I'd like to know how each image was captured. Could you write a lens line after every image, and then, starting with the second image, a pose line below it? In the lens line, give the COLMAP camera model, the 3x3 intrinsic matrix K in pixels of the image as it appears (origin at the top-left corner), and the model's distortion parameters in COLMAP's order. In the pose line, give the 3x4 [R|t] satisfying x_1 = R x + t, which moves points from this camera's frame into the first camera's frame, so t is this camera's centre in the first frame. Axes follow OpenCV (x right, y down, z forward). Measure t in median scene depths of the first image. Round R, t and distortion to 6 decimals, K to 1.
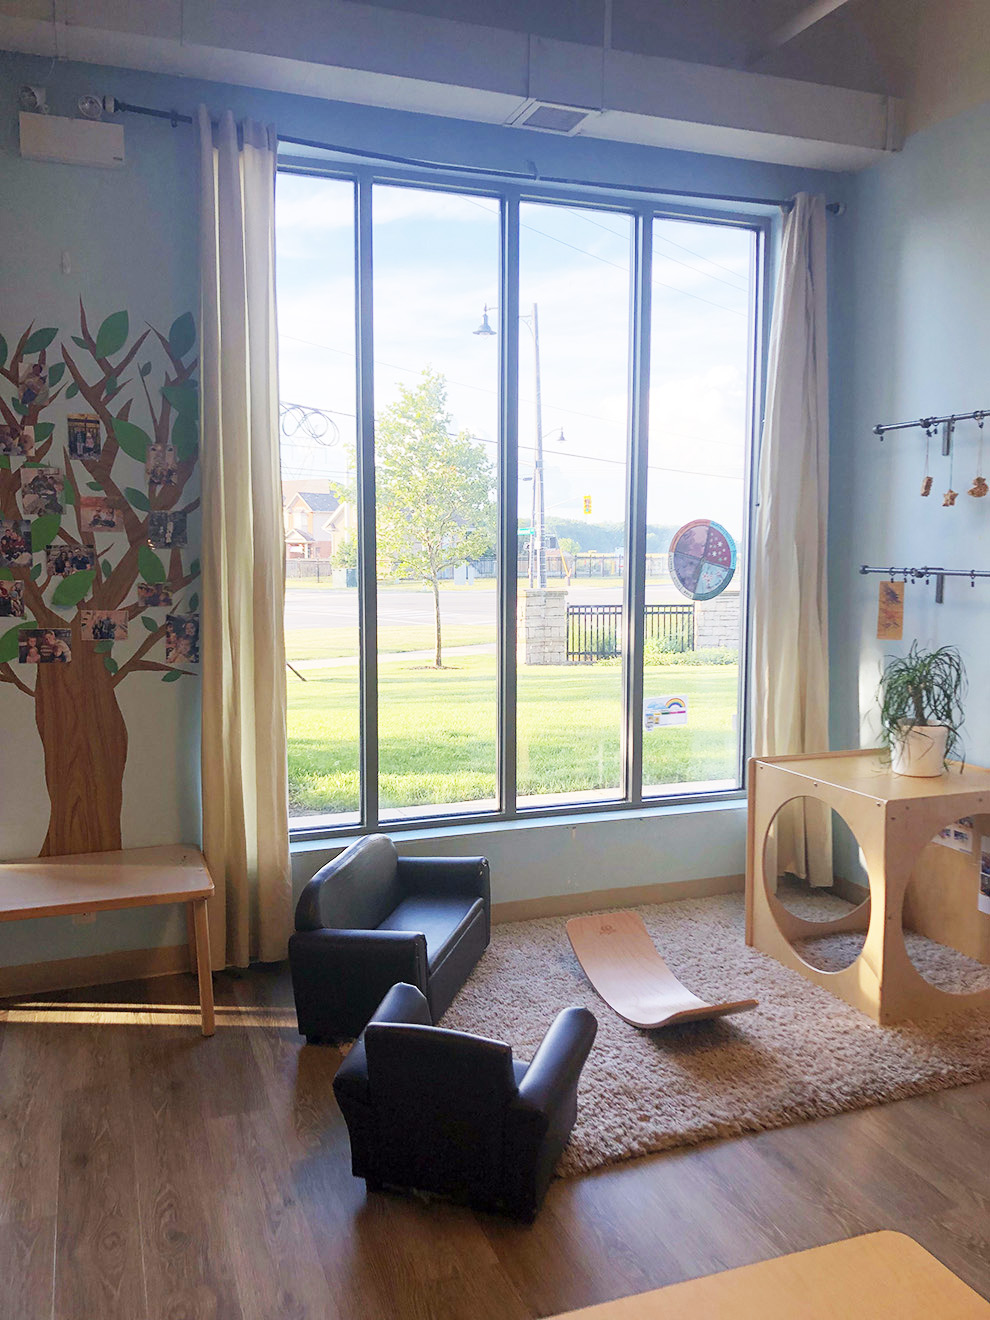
lens RADIAL K [[1069.3, 0, 496.2], [0, 1069.3, 654.8], [0, 0, 1]] dist [-0.003044, 0.008375]
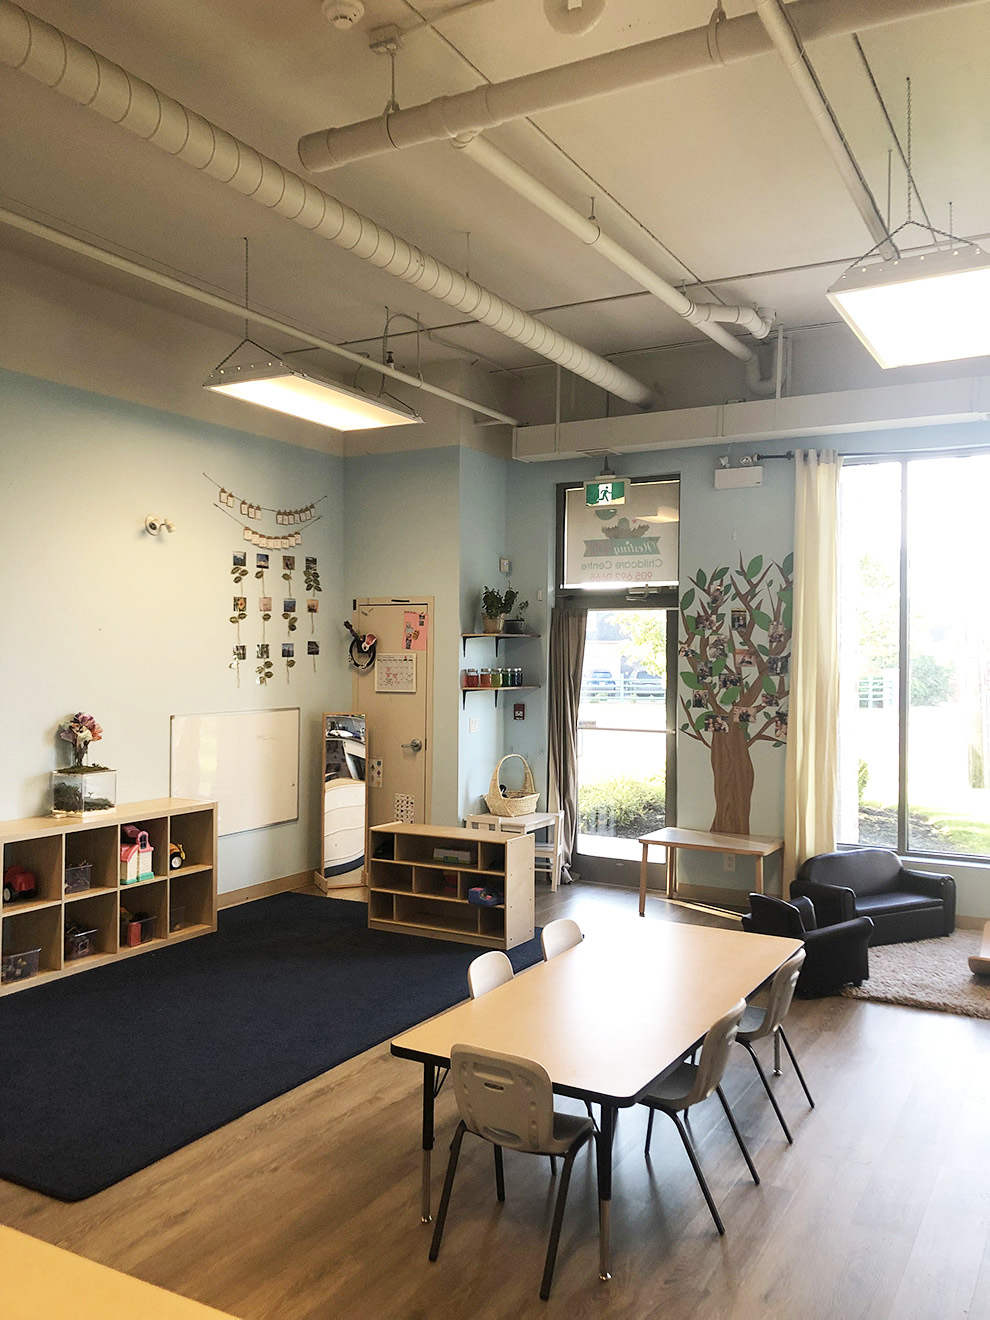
lens RADIAL K [[1069.3, 0, 500.5], [0, 1069.3, 654.7], [0, 0, 1]] dist [-0.003044, 0.008375]
pose [[0.647232, 0.004866, -0.762277, 0.835442], [-0.087439, 0.993853, -0.067898, 0.034913], [0.757261, 0.110598, 0.643679, -0.601747]]
